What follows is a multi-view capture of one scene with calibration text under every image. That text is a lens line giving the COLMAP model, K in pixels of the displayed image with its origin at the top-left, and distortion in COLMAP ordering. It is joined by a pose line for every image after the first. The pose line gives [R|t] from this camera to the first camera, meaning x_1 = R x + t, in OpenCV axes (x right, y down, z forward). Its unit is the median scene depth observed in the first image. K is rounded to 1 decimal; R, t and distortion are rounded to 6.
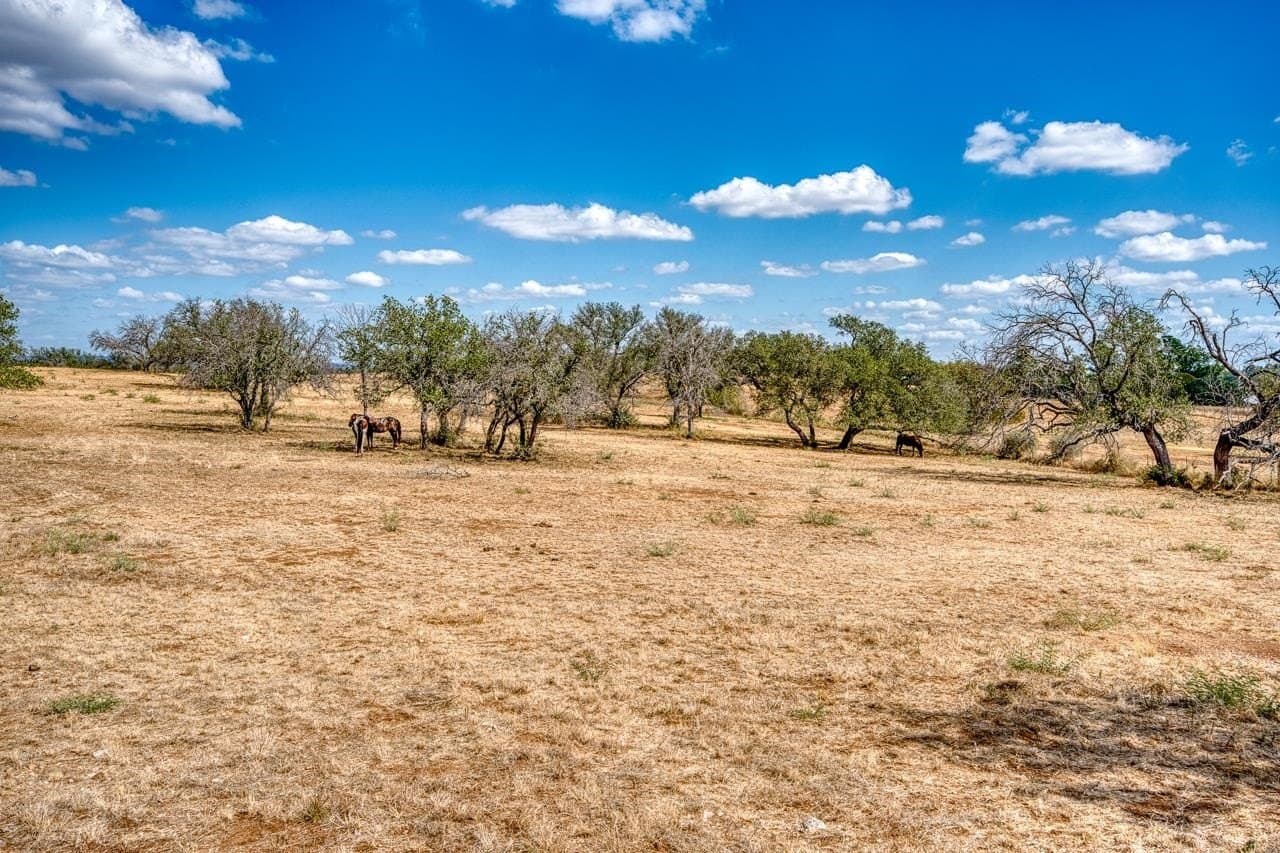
lens RADIAL K [[1134.6, 0, 640.0], [0, 1134.6, 426.5], [0, 0, 1]] dist [0.052413, -0.067300]
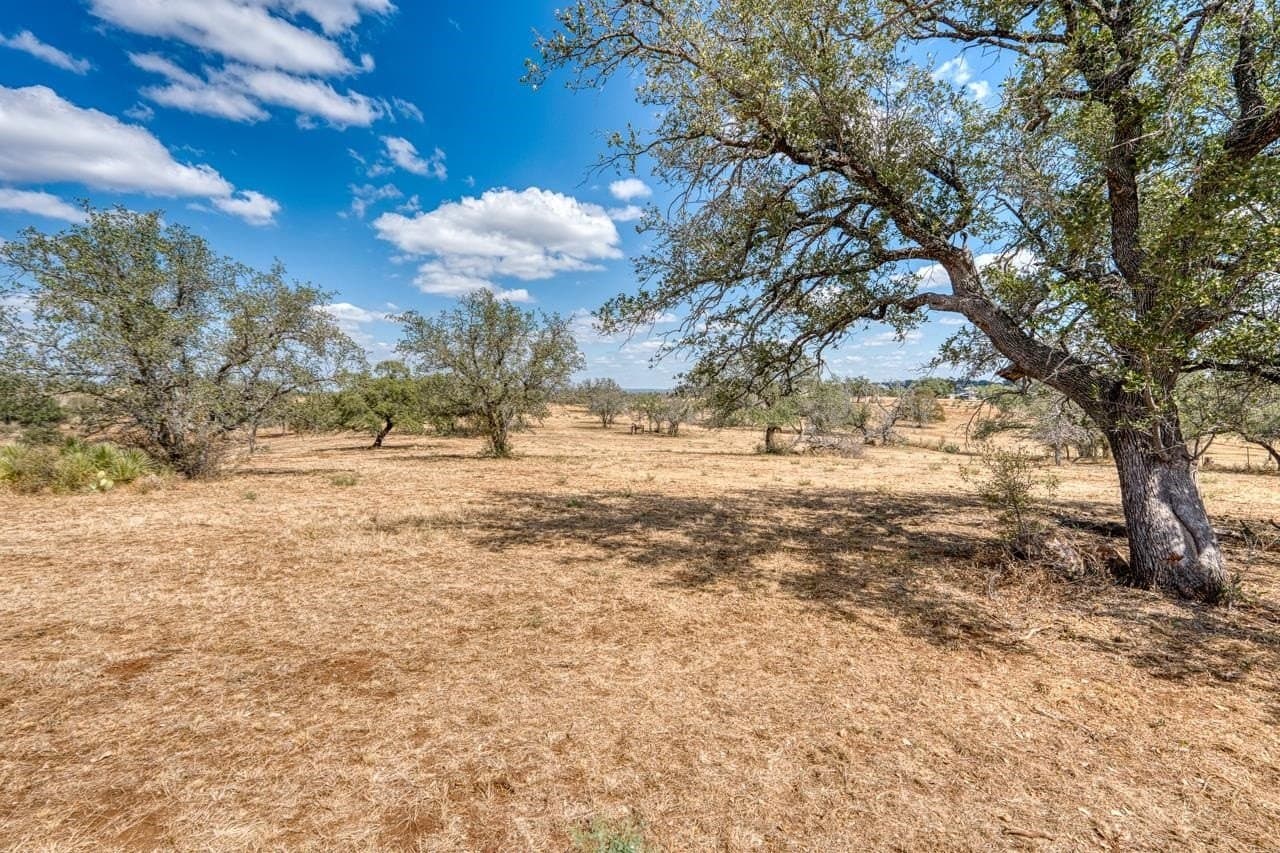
lens RADIAL K [[1134.6, 0, 640.0], [0, 1134.6, 426.5], [0, 0, 1]] dist [0.052413, -0.067300]
pose [[0.949003, -0.011954, -0.315039, 0.782261], [0.016798, 0.999779, 0.012666, -0.041684], [0.314818, -0.017312, 0.948994, -2.074634]]
